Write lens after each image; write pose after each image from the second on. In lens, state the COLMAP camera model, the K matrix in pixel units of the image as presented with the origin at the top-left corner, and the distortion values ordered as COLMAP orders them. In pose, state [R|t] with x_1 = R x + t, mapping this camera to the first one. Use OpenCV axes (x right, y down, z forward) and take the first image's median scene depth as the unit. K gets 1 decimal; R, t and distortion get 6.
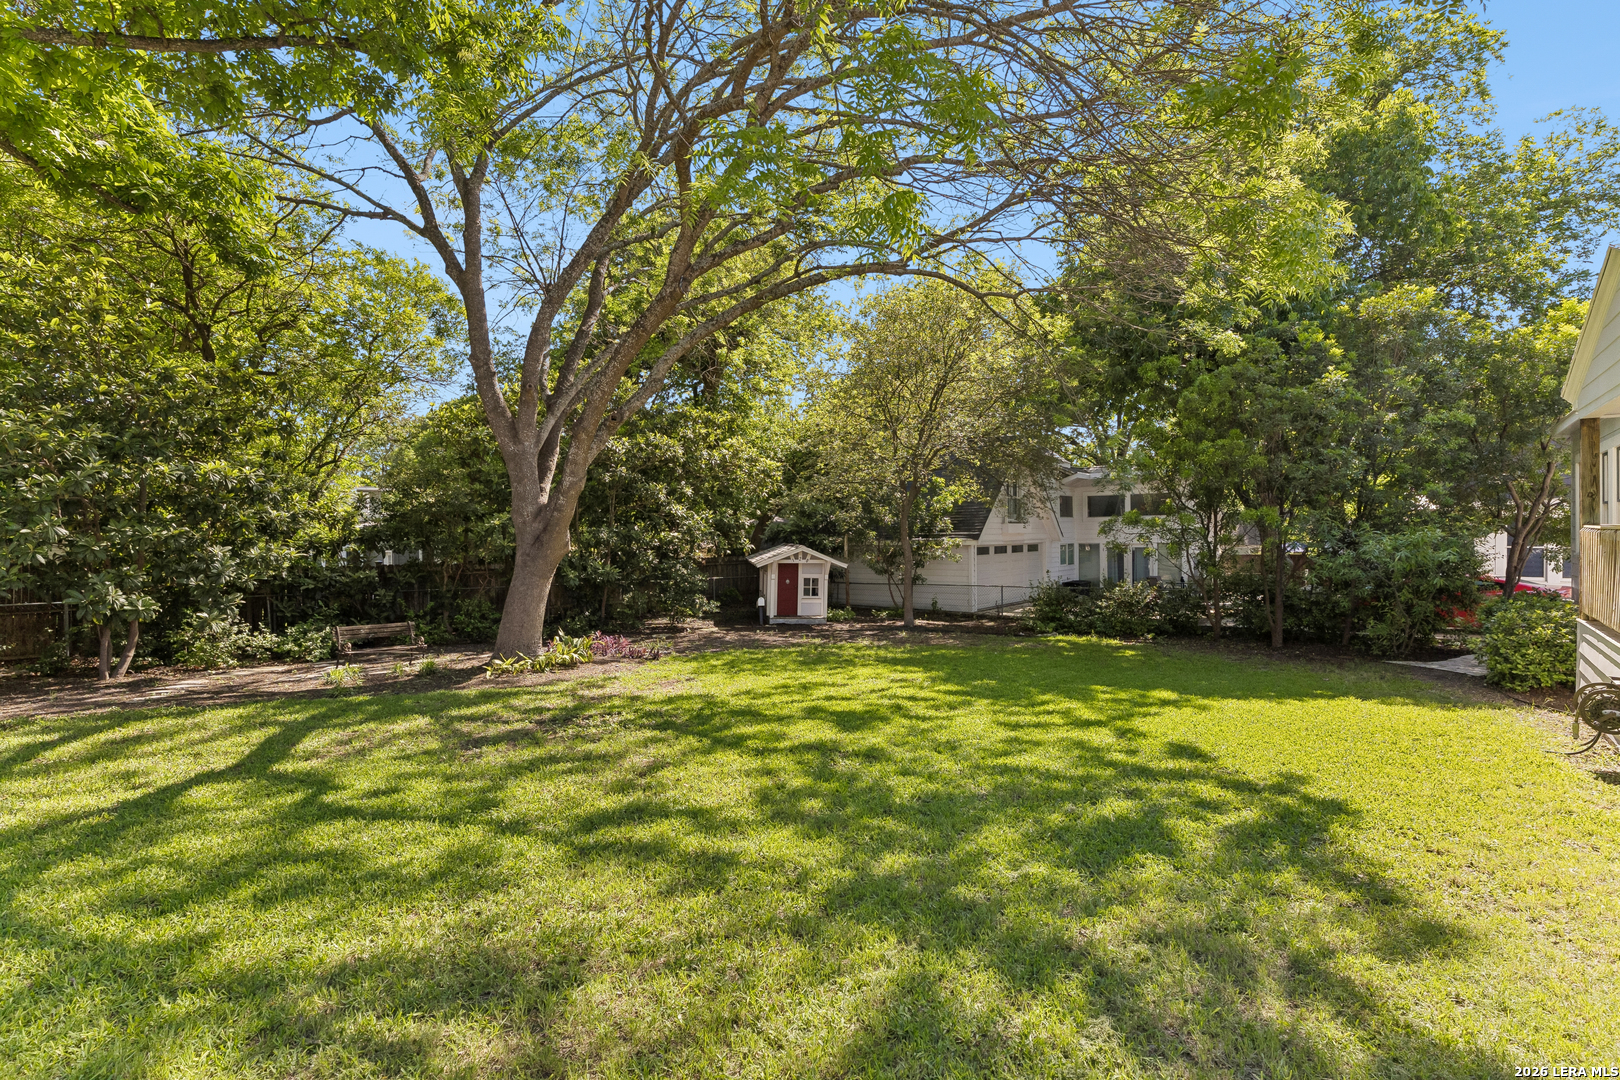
lens RADIAL K [[729.4, 0, 810.3], [0, 729.4, 542.8], [0, 0, 1]] dist [0.005302, -0.000585]
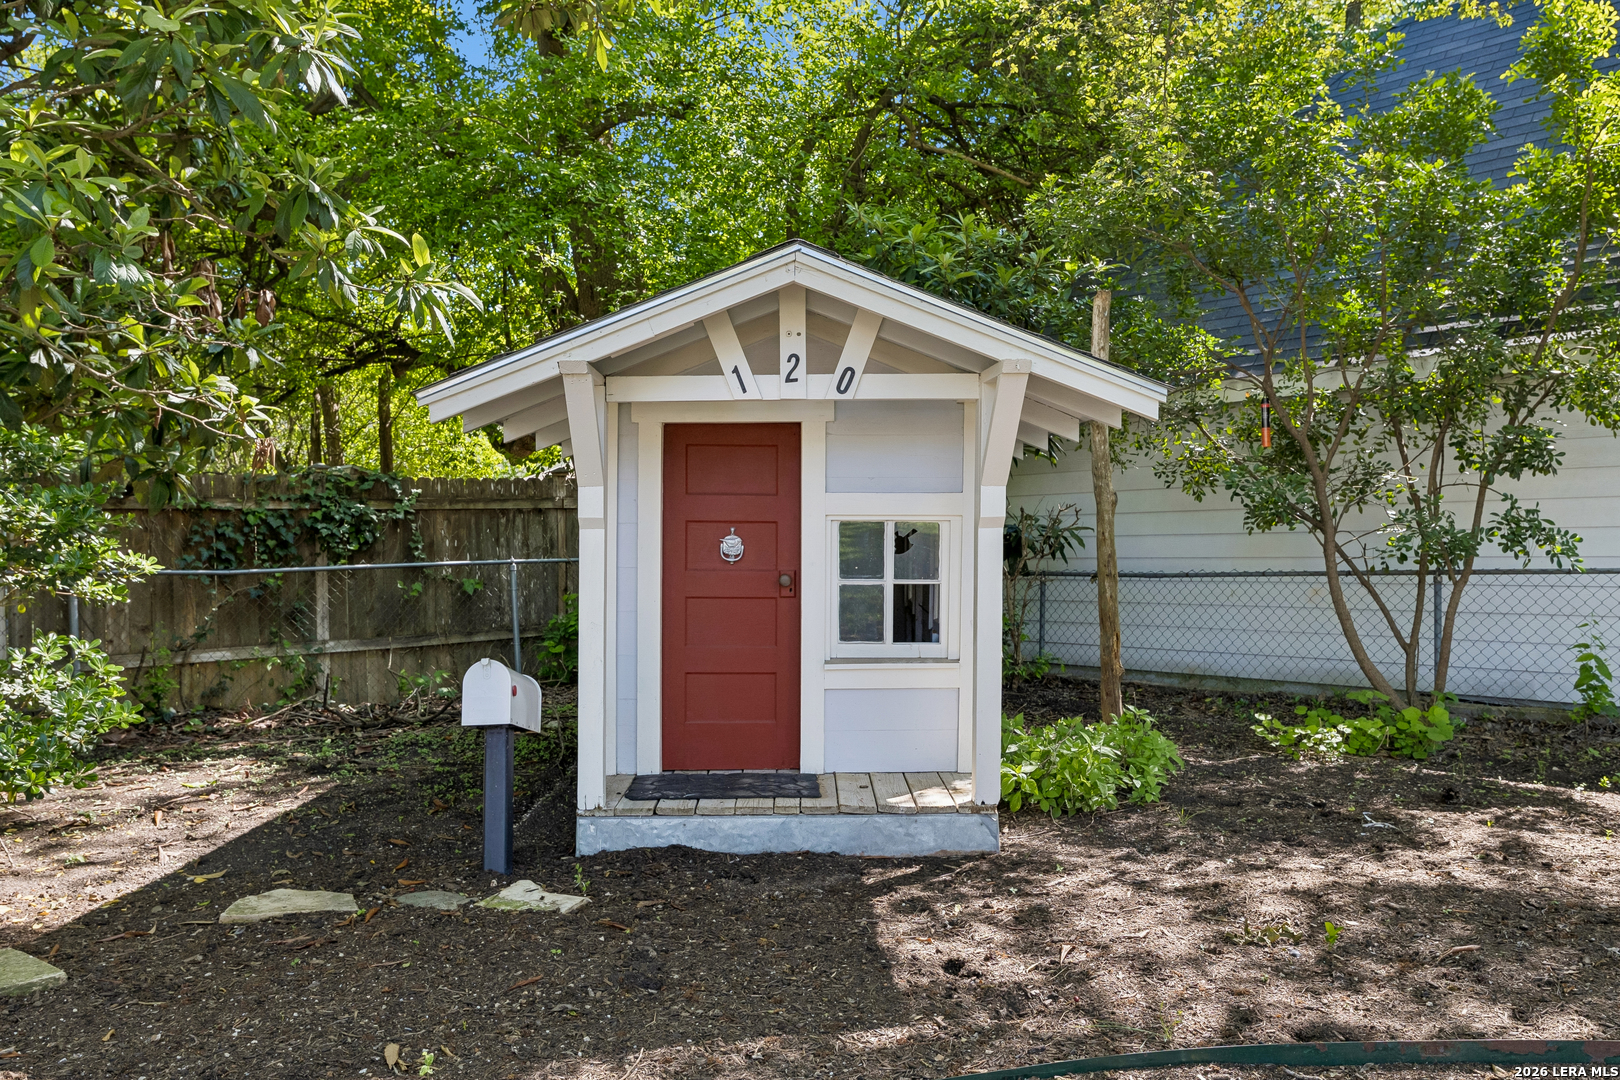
lens RADIAL K [[1192.6, 0, 808.2], [0, 1192.6, 541.6], [0, 0, 1]] dist [-0.002462, -0.000233]
pose [[0.994005, -0.005023, -0.109222, 0.010956], [0.007091, 0.999803, 0.018554, 0.047999], [0.109107, -0.019217, 0.993844, 0.765250]]
